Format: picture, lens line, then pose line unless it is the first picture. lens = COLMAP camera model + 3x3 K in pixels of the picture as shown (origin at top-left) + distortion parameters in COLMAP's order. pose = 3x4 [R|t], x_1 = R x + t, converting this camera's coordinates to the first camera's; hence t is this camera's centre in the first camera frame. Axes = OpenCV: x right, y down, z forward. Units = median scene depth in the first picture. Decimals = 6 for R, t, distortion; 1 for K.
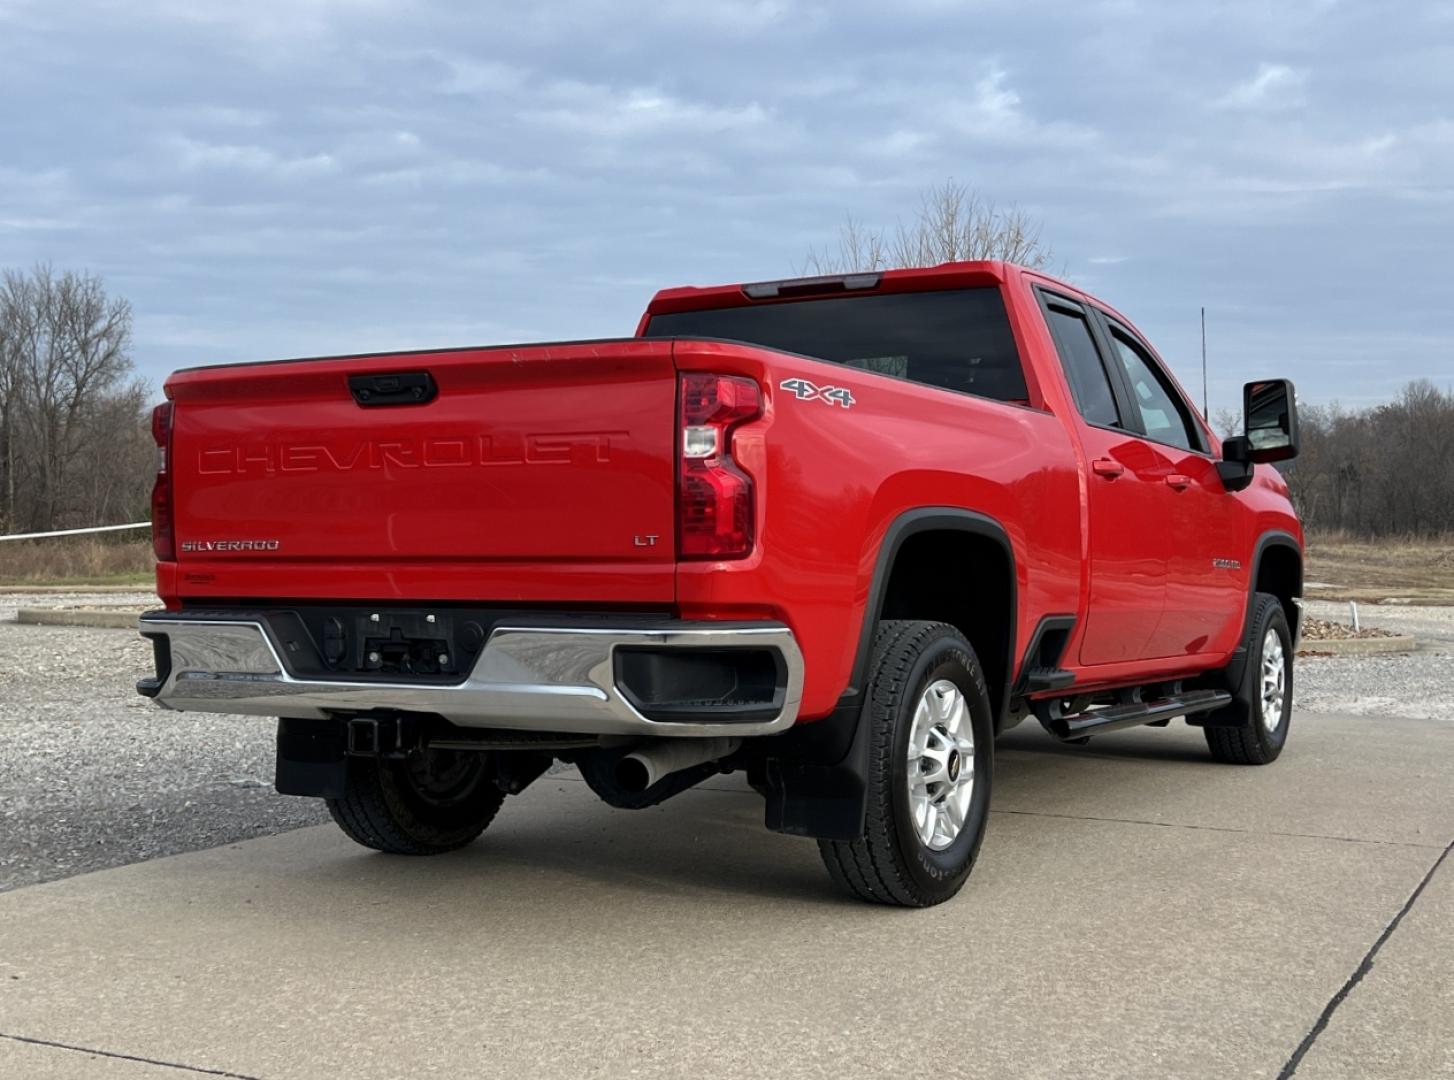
lens RADIAL K [[2062.4, 0, 727.0], [0, 2062.4, 540.0], [0, 0, 1]] dist [0.526393, -2.194125]
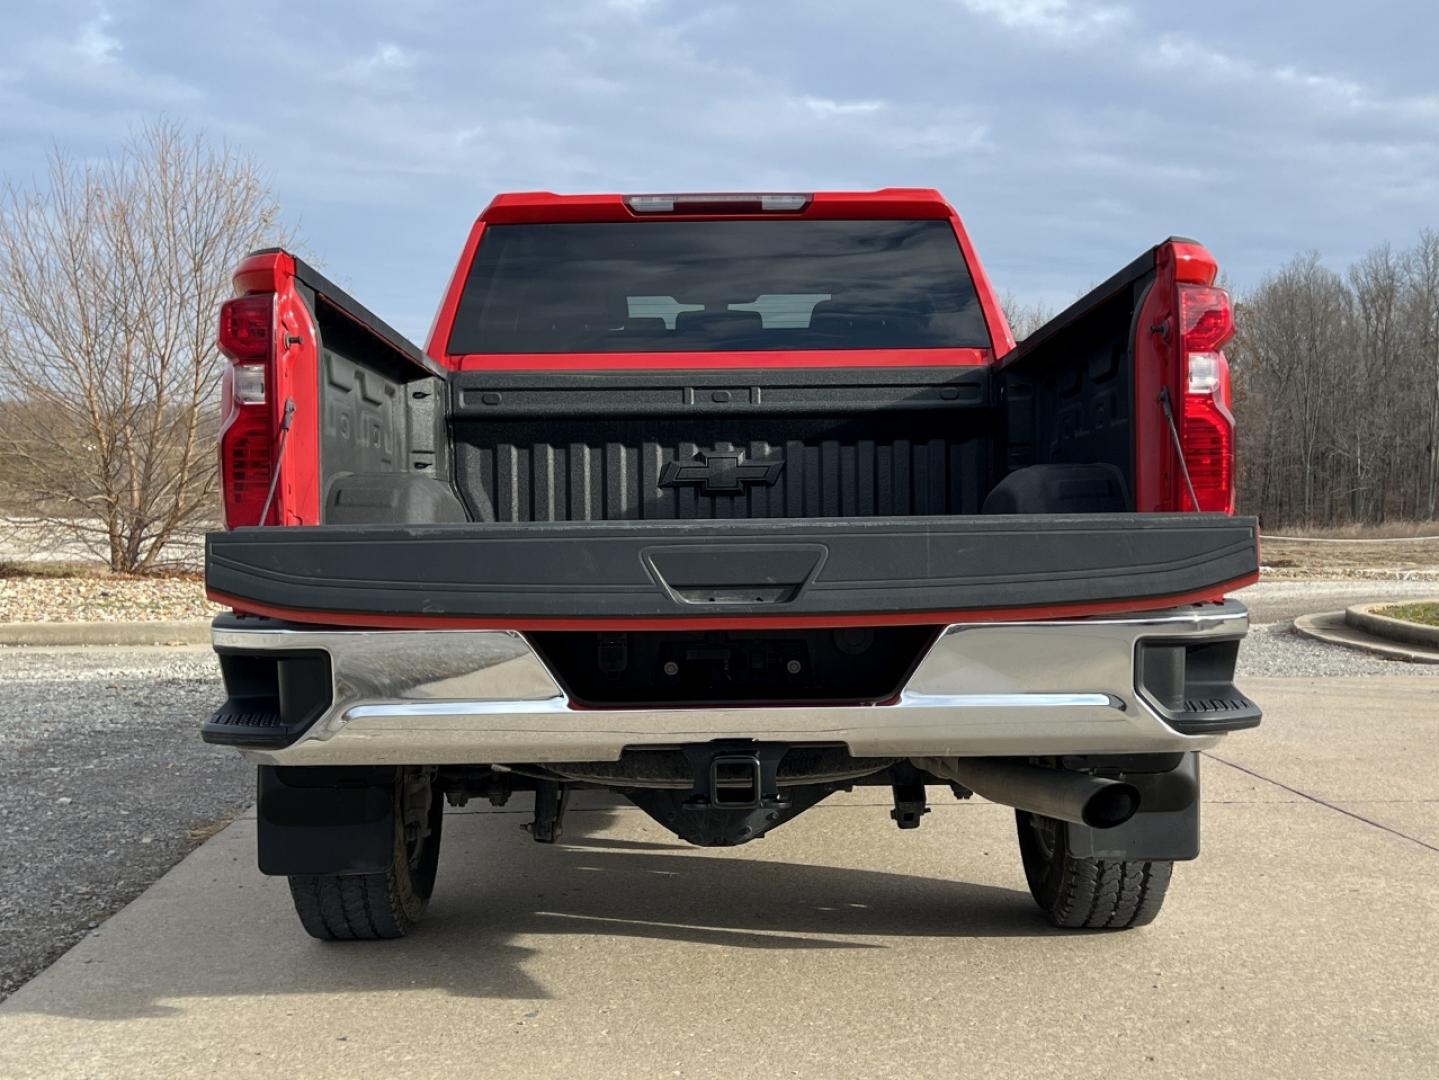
lens RADIAL K [[1992.7, 0, 719.5], [0, 1992.7, 540.0], [0, 0, 1]] dist [0.112362, -0.028144]
pose [[0.828268, -0.014852, 0.560136, -0.525984], [0.008139, 0.999862, 0.014477, 0.002598], [-0.560273, -0.007431, 0.828274, 0.421505]]
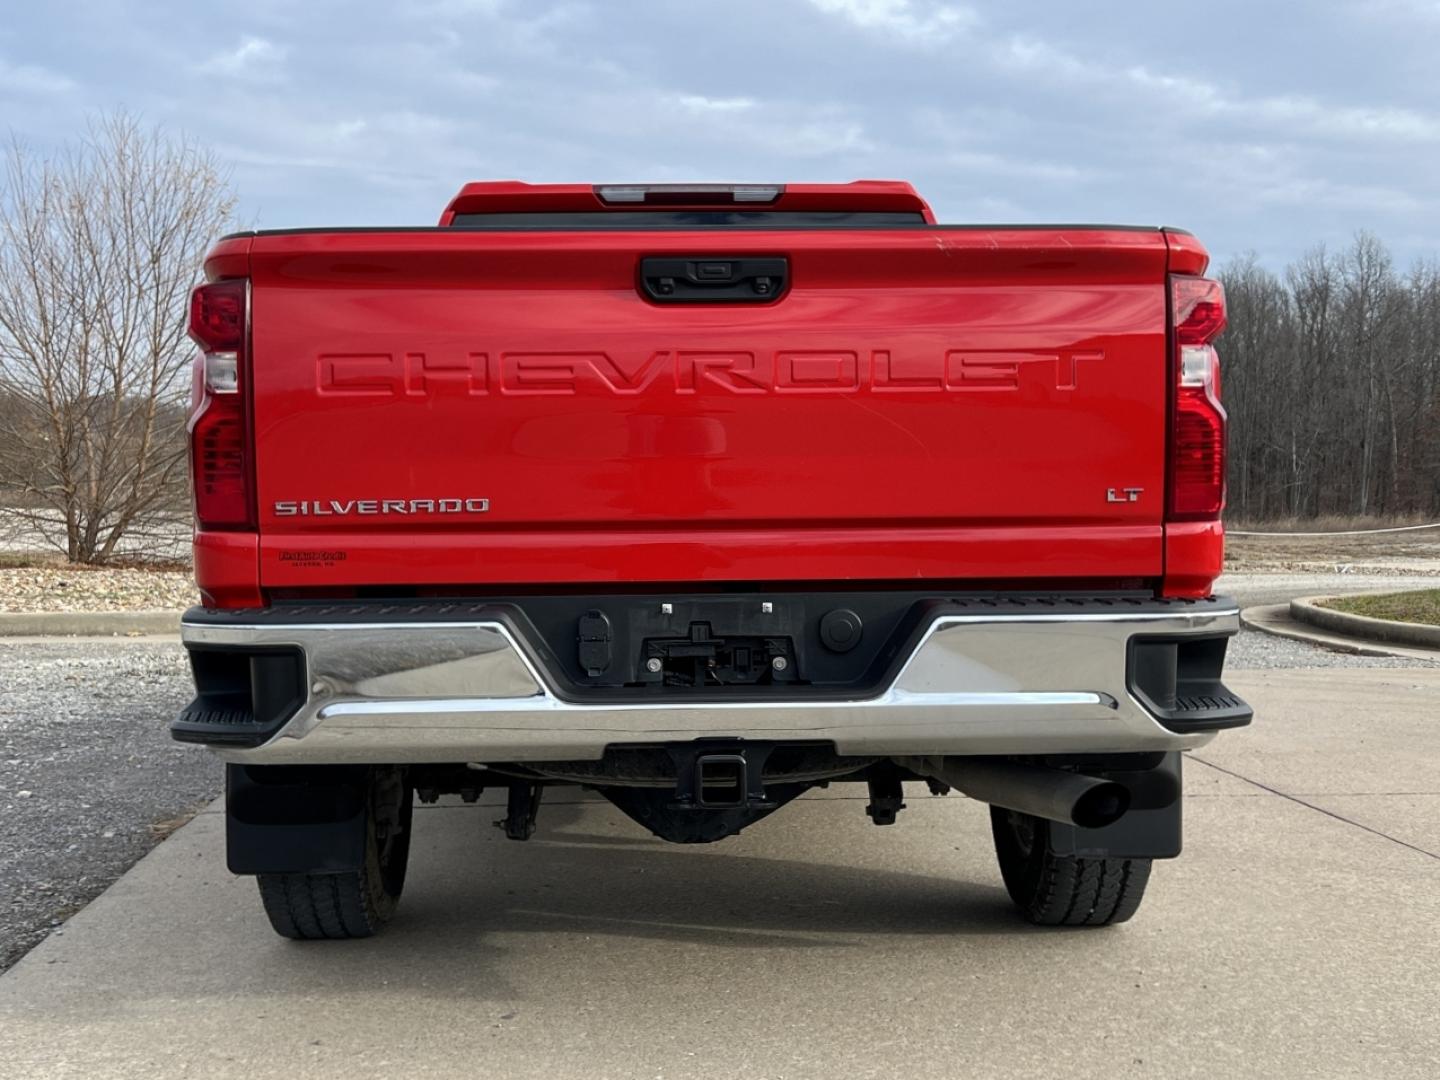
lens RADIAL K [[1948.4, 0, 709.3], [0, 1948.4, 543.4], [0, 0, 1]] dist [0.108082, -0.059312]
pose [[0.815602, -0.015797, 0.578398, -0.520079], [0.004748, 0.999776, 0.020612, 0.002159], [-0.578594, -0.014065, 0.815494, 0.452538]]
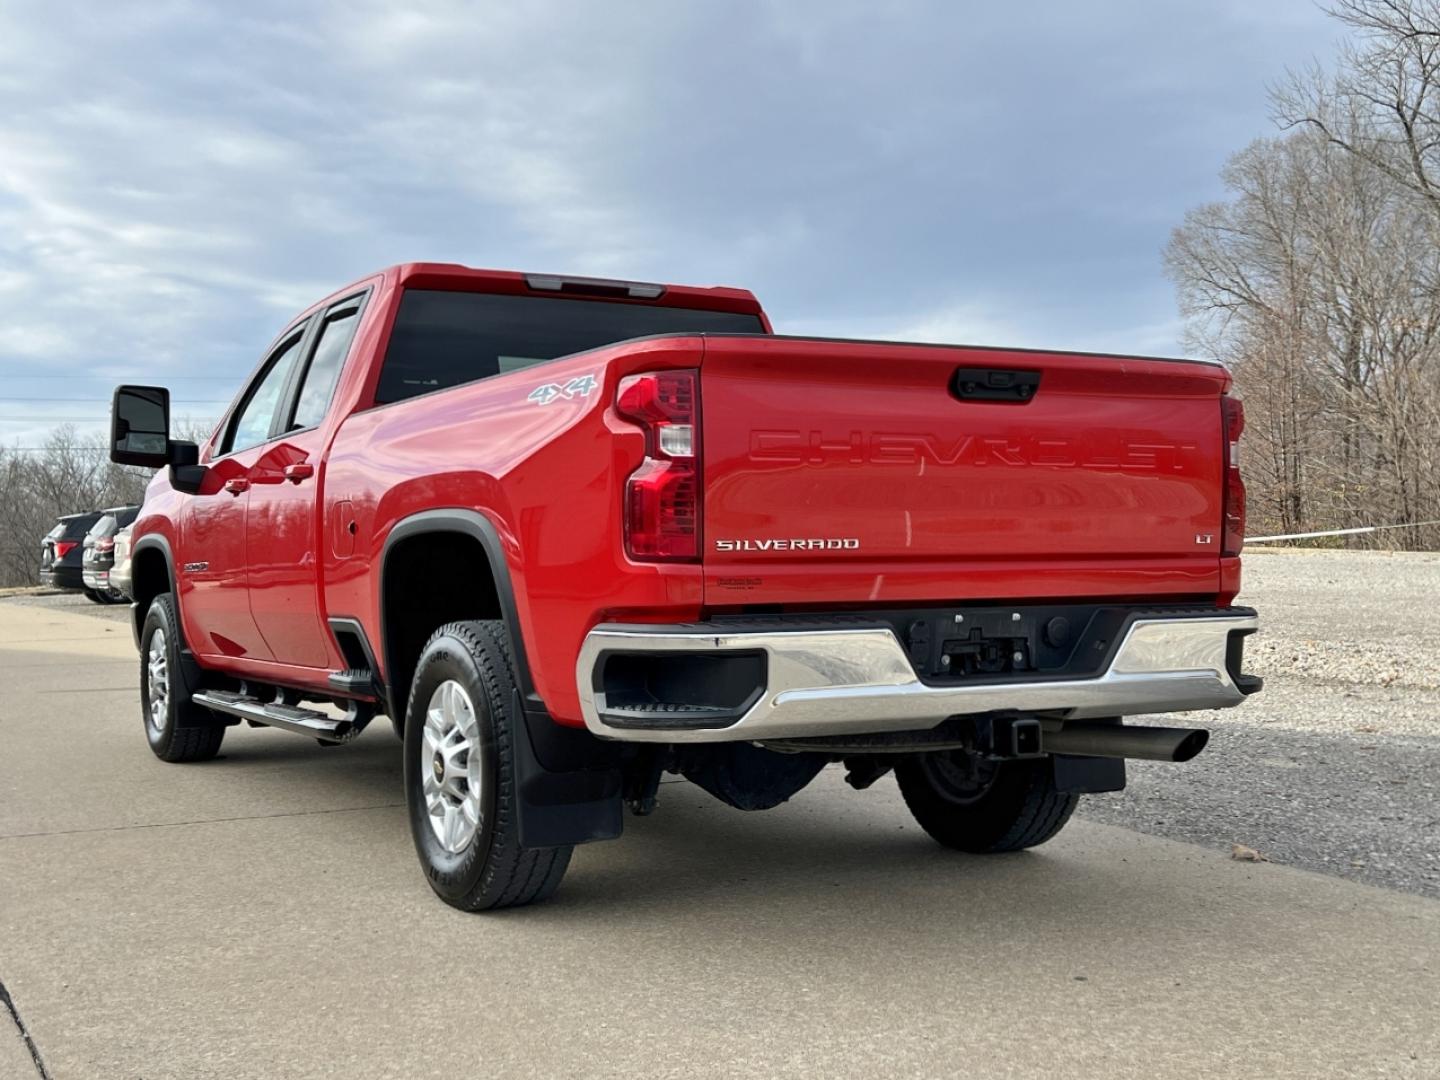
lens RADIAL K [[1948.4, 0, 709.3], [0, 1948.4, 543.4], [0, 0, 1]] dist [0.108082, -0.059312]
pose [[0.415143, -0.000012, 0.909756, -1.014545], [0.000601, 1.000000, -0.000261, 0.002508], [-0.909756, 0.000656, 0.415143, 0.714016]]
